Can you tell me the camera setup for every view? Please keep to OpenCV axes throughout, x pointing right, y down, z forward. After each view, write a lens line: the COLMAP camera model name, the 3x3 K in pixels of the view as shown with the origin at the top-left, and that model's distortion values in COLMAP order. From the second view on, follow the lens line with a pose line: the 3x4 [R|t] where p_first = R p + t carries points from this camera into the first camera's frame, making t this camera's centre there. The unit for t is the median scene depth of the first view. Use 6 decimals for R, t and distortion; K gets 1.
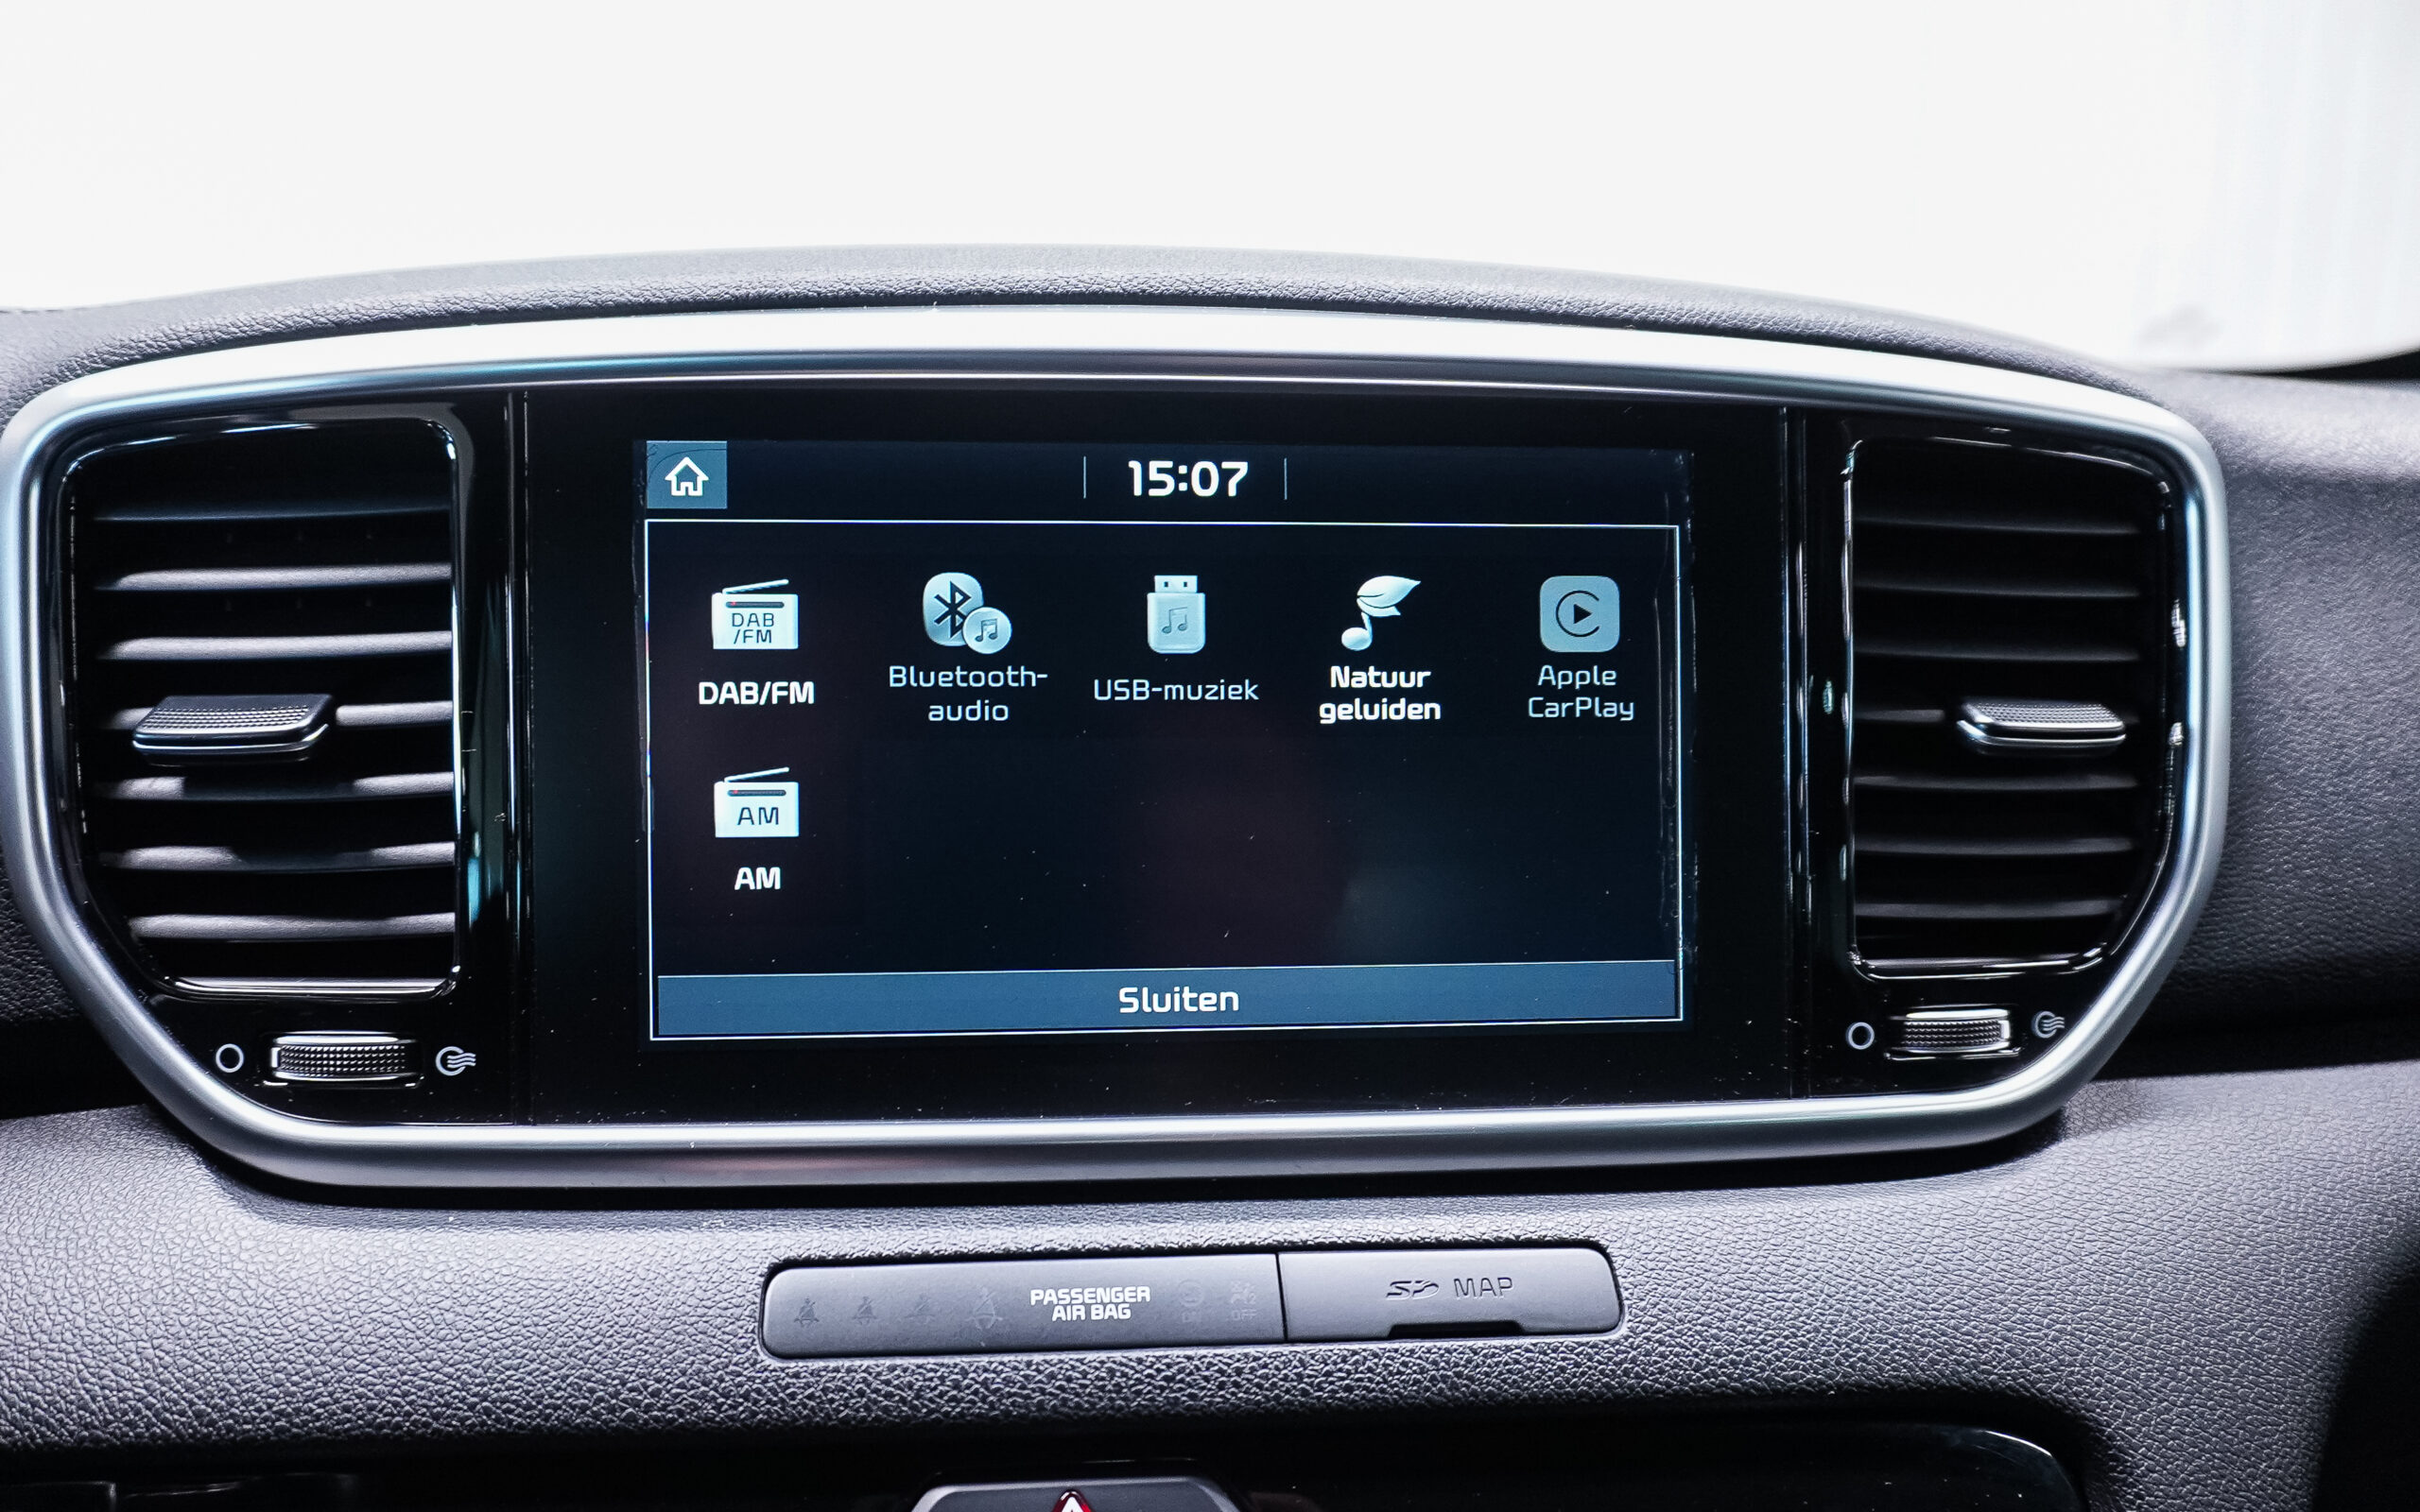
lens RADIAL K [[1716.1, 0, 1153.4], [0, 1716.1, 849.1], [0, 0, 1]] dist [-0.042903, 0.043972]
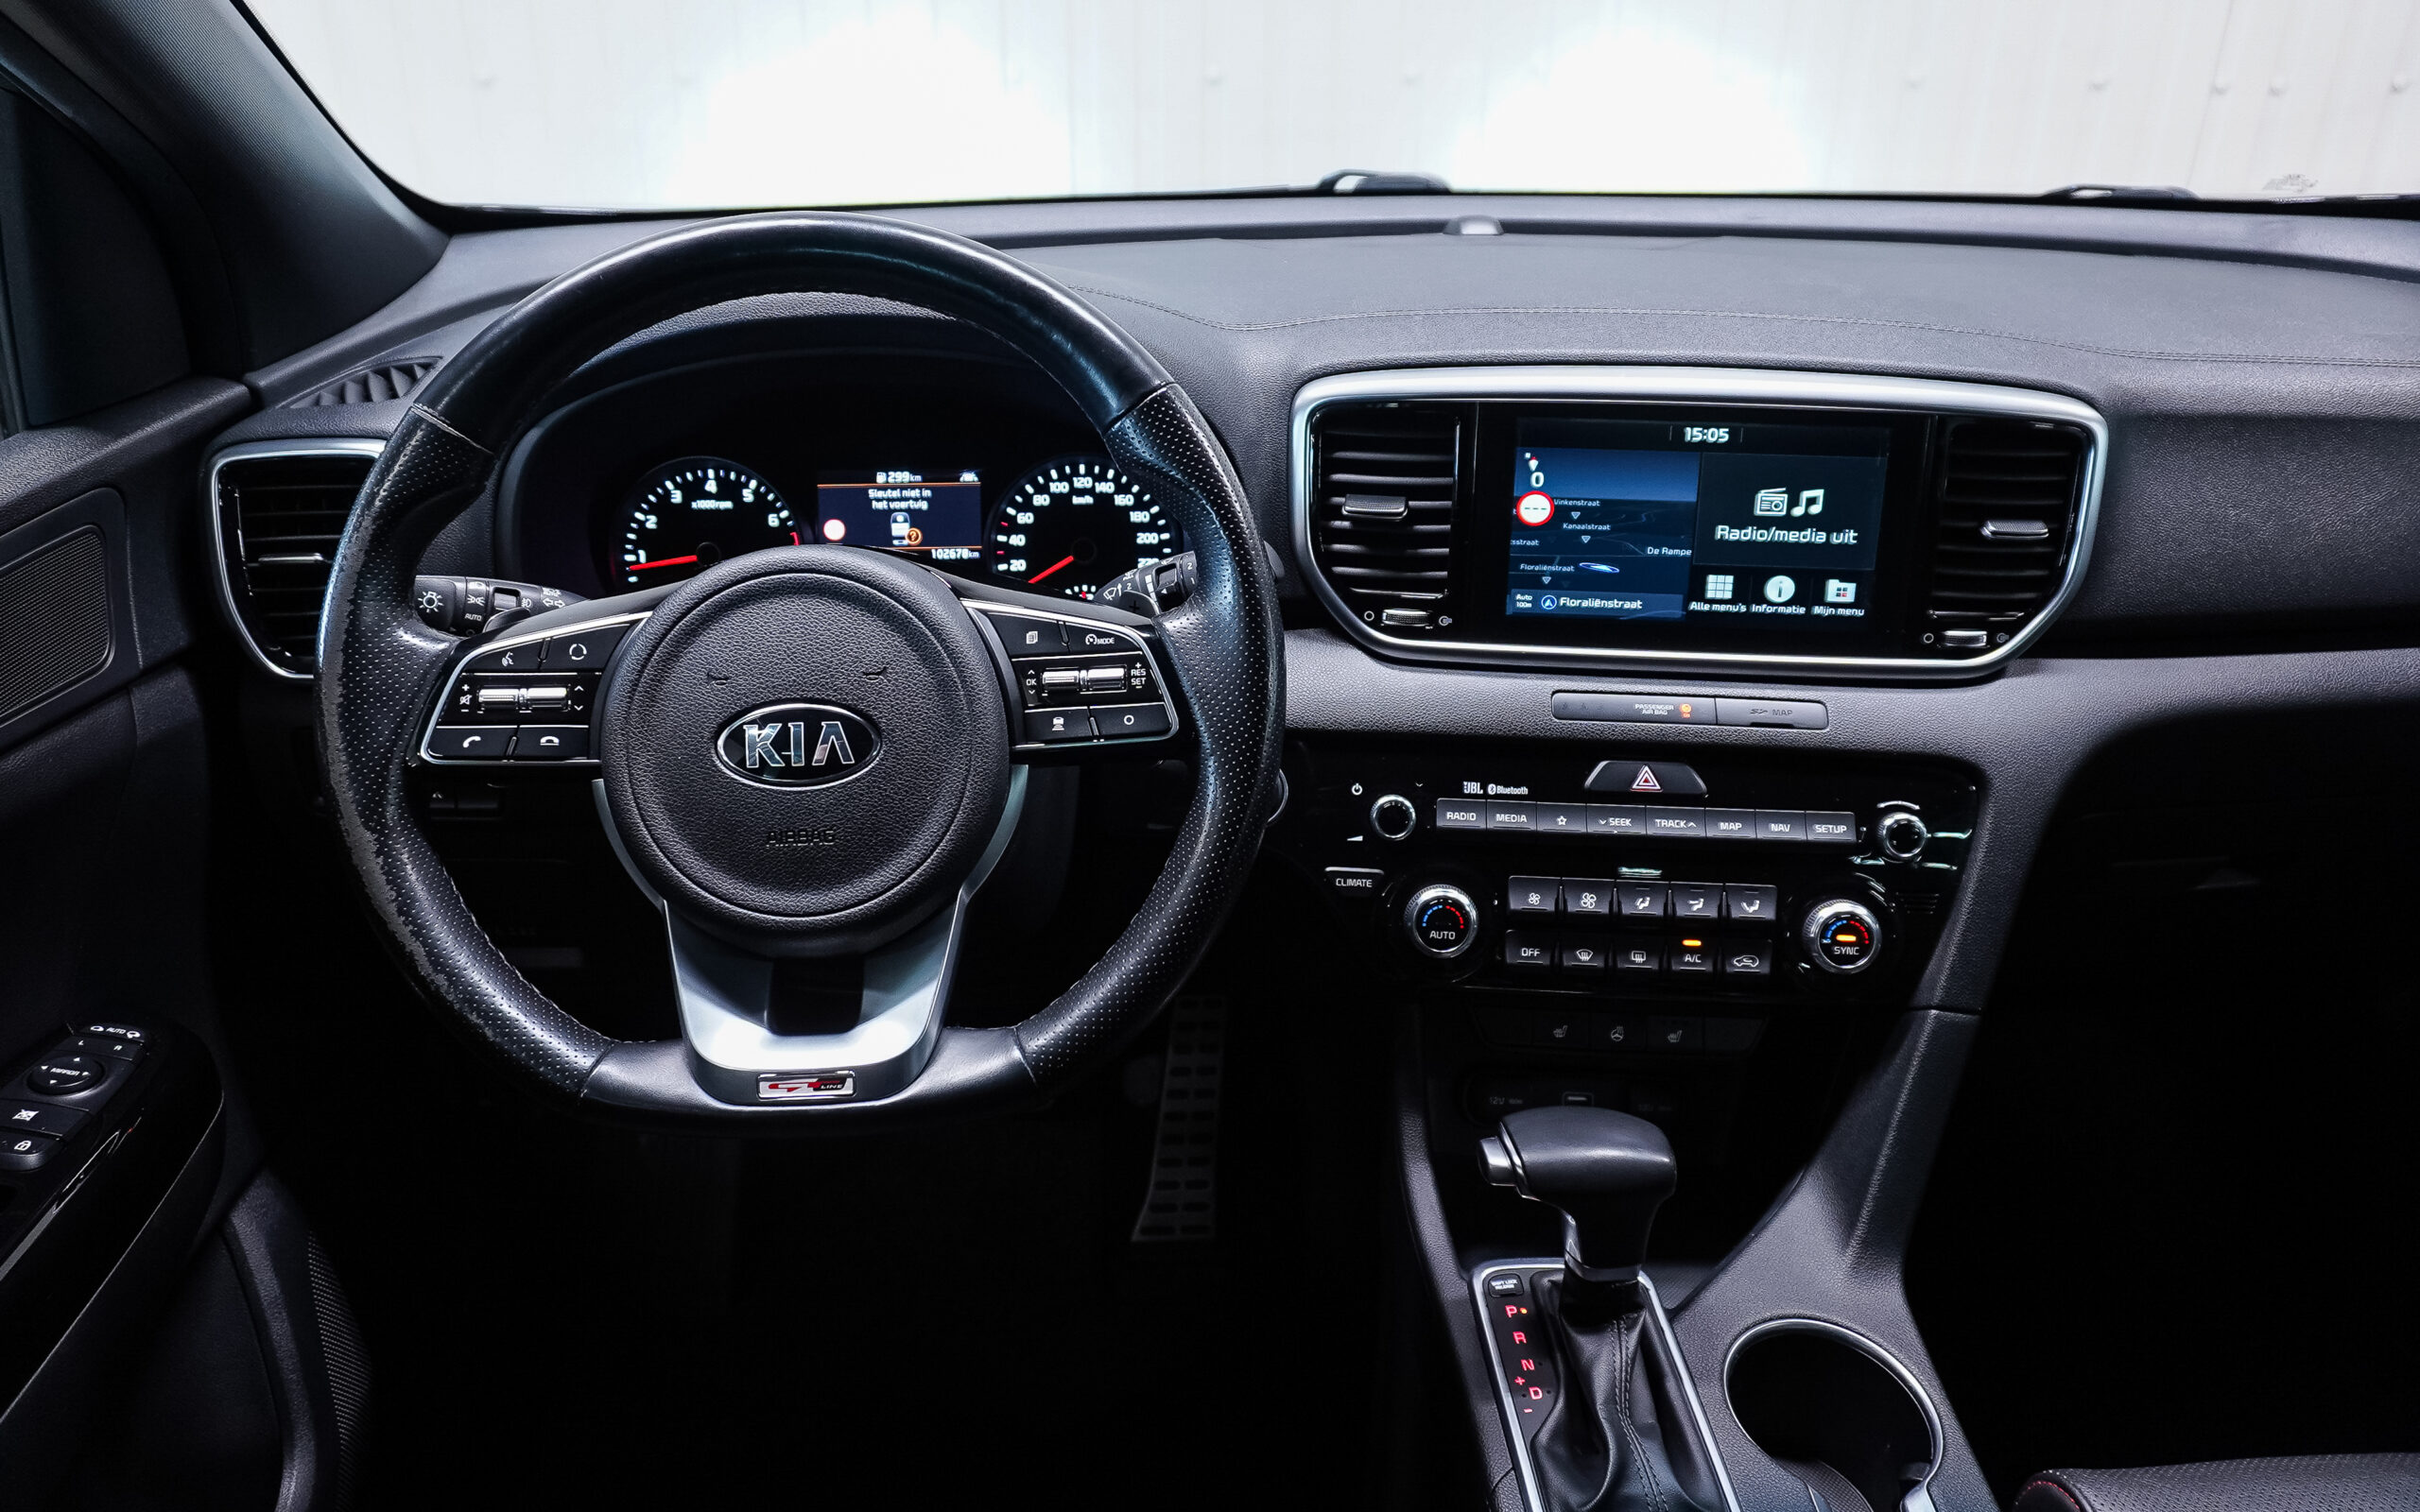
lens RADIAL K [[1716.1, 0, 1153.5], [0, 1716.1, 731.8], [0, 0, 1]] dist [-0.042903, 0.043972]
pose [[0.987596, 0.065029, -0.142918, -0.475017], [-0.030666, 0.972561, 0.230617, -0.379179], [0.153994, -0.223374, 0.962492, -2.105844]]
